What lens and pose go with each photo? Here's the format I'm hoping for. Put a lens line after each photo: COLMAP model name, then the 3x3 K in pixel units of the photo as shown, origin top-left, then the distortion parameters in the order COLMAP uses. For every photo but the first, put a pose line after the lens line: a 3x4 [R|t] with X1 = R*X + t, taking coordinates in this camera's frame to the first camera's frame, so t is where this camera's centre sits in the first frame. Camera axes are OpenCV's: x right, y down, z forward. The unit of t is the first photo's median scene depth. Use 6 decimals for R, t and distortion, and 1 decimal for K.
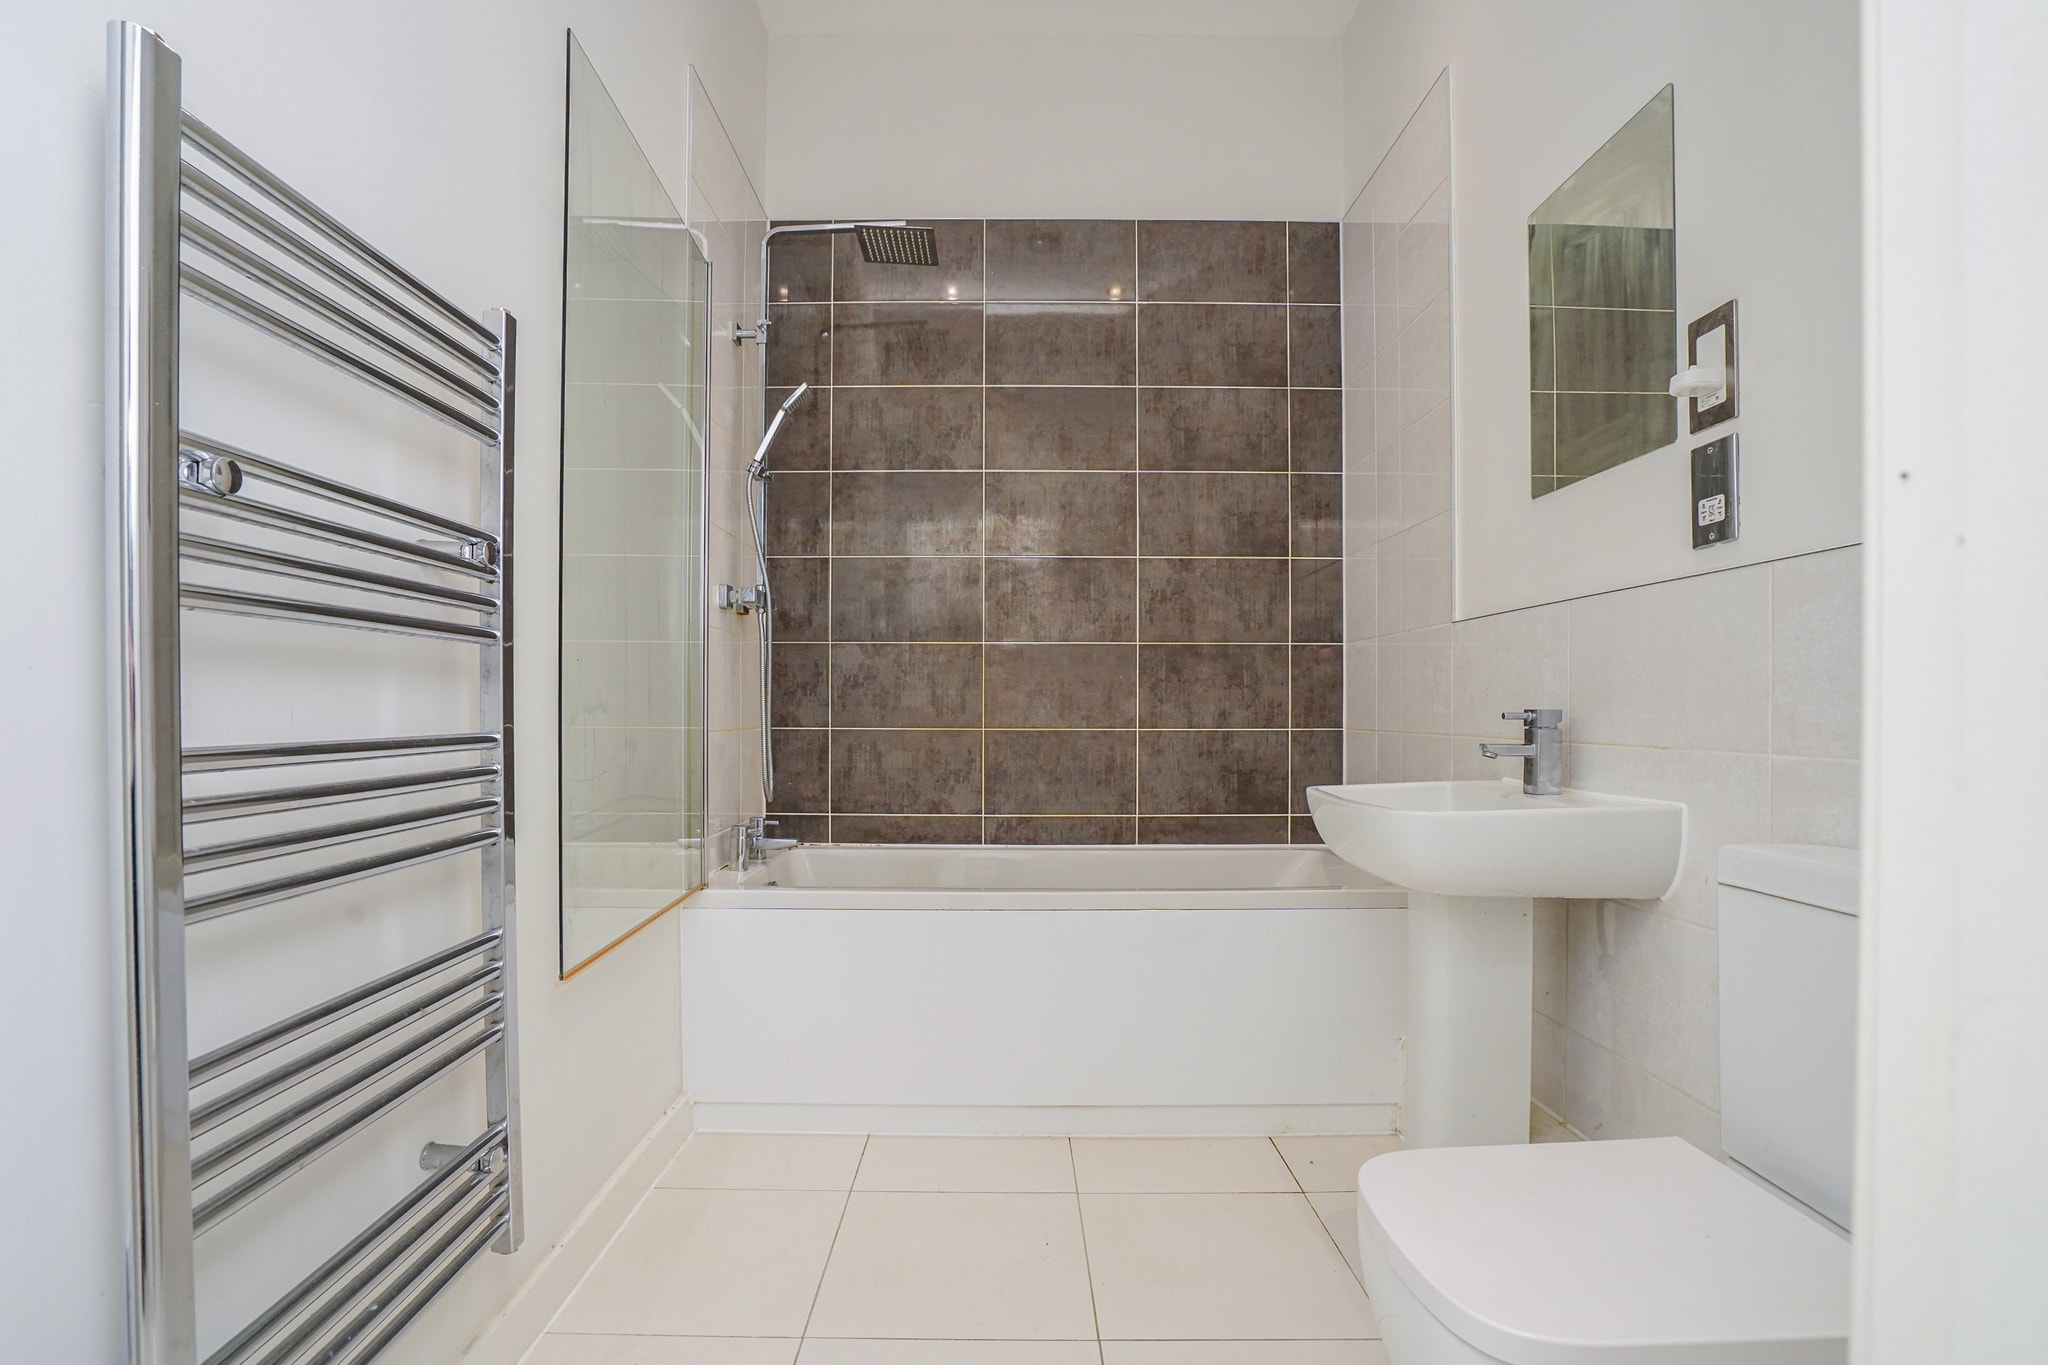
lens RADIAL K [[933.1, 0, 1026.9], [0, 933.1, 702.9], [0, 0, 1]] dist [-0.063850, 0.033077]
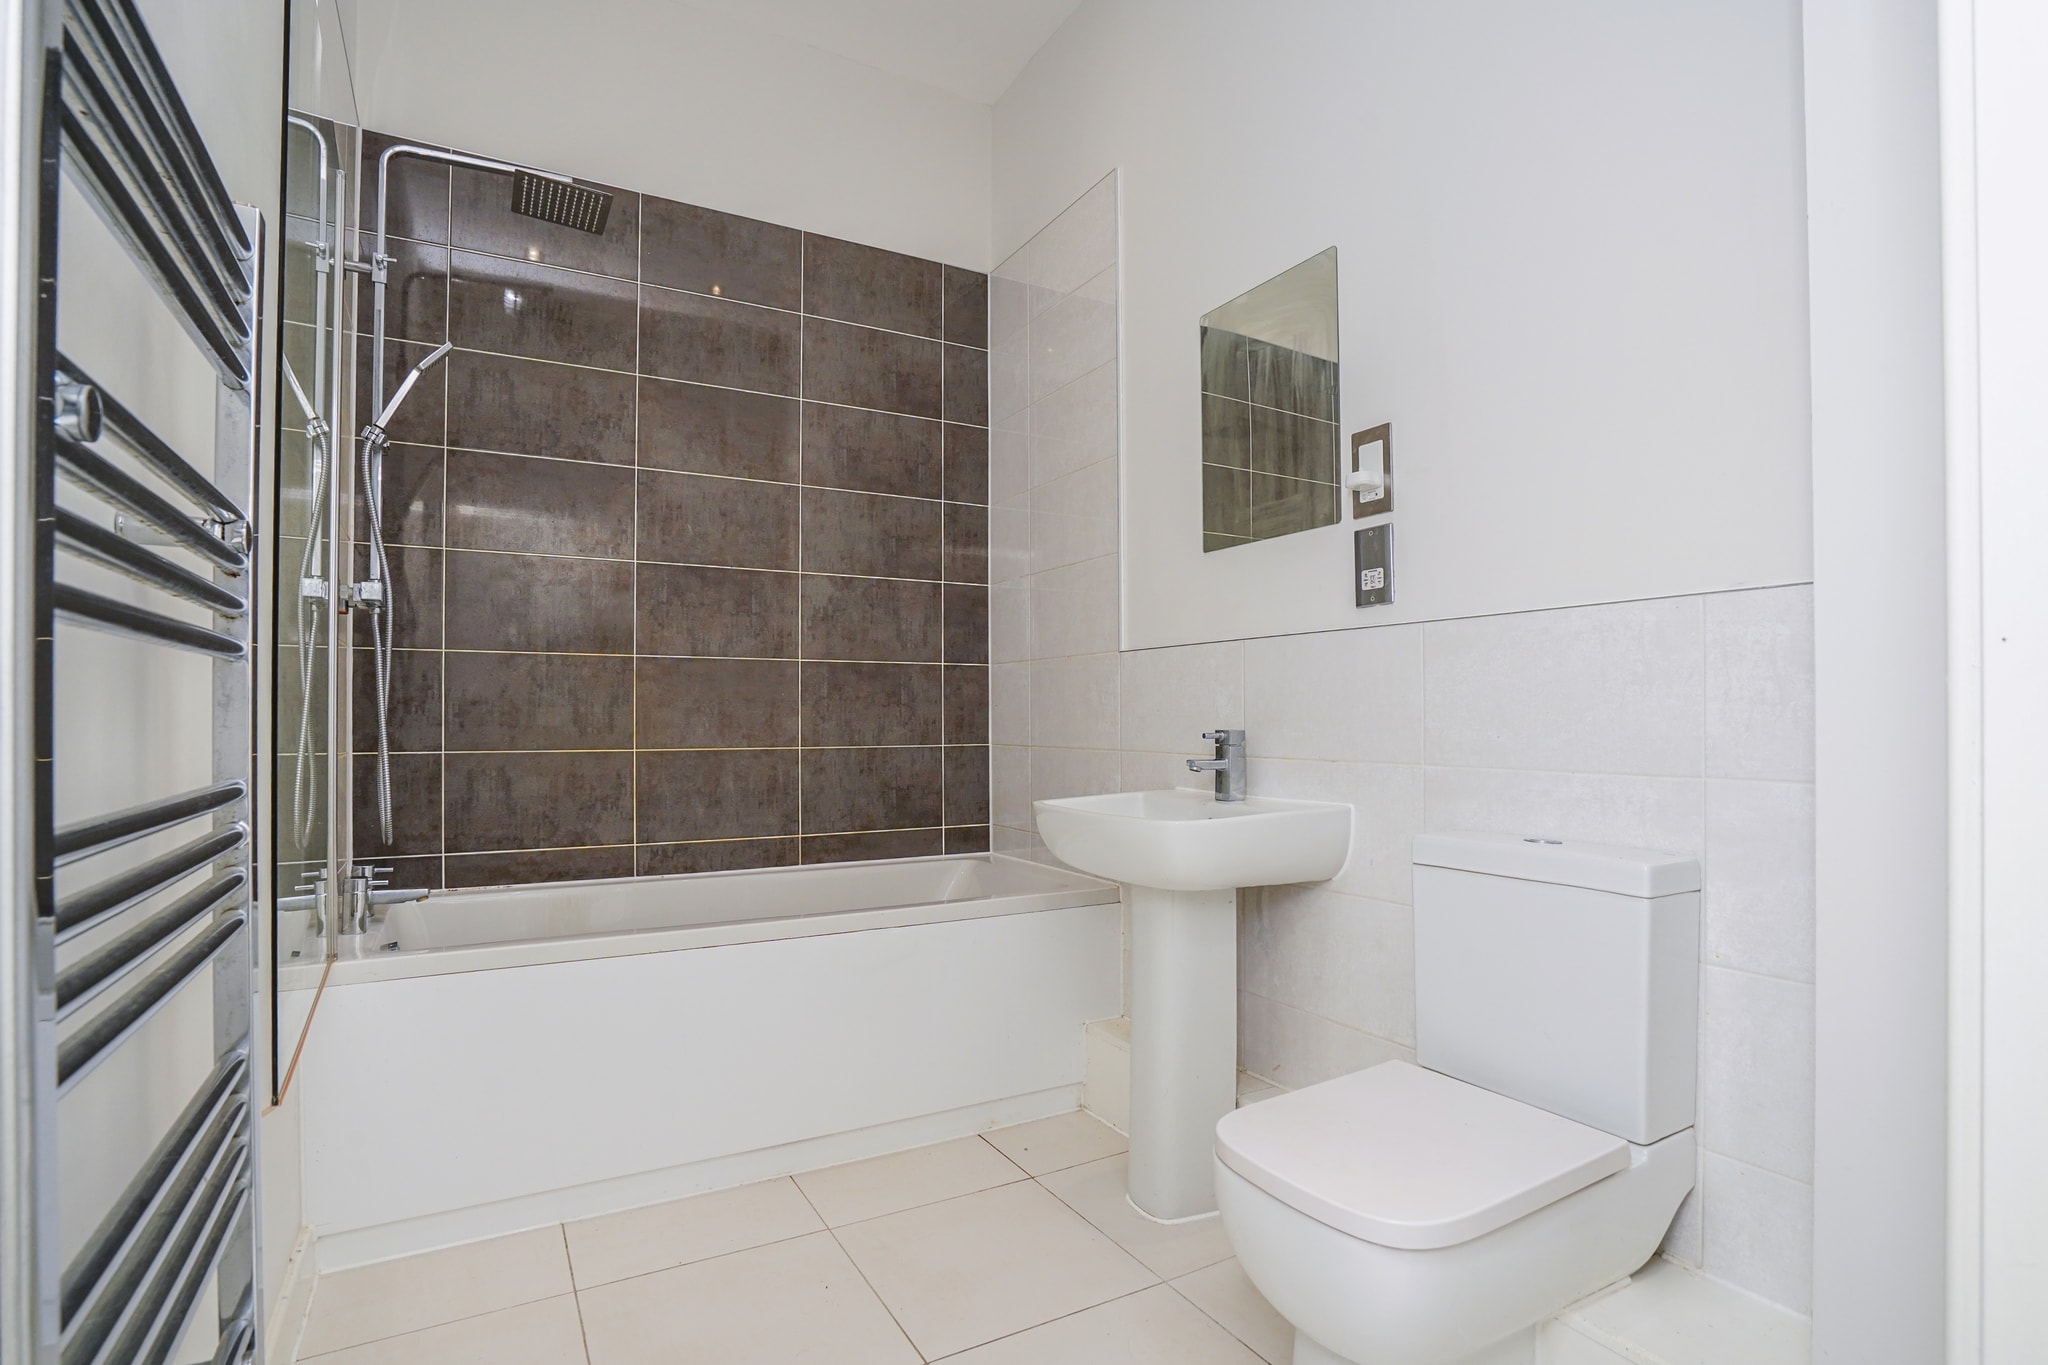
lens RADIAL K [[933.1, 0, 1026.9], [0, 933.1, 702.9], [0, 0, 1]] dist [-0.063850, 0.033077]
pose [[0.885106, 0.005517, 0.465356, -0.127464], [-0.000080, 0.999932, -0.011703, -0.007477], [-0.465389, 0.010321, 0.885046, 0.022191]]
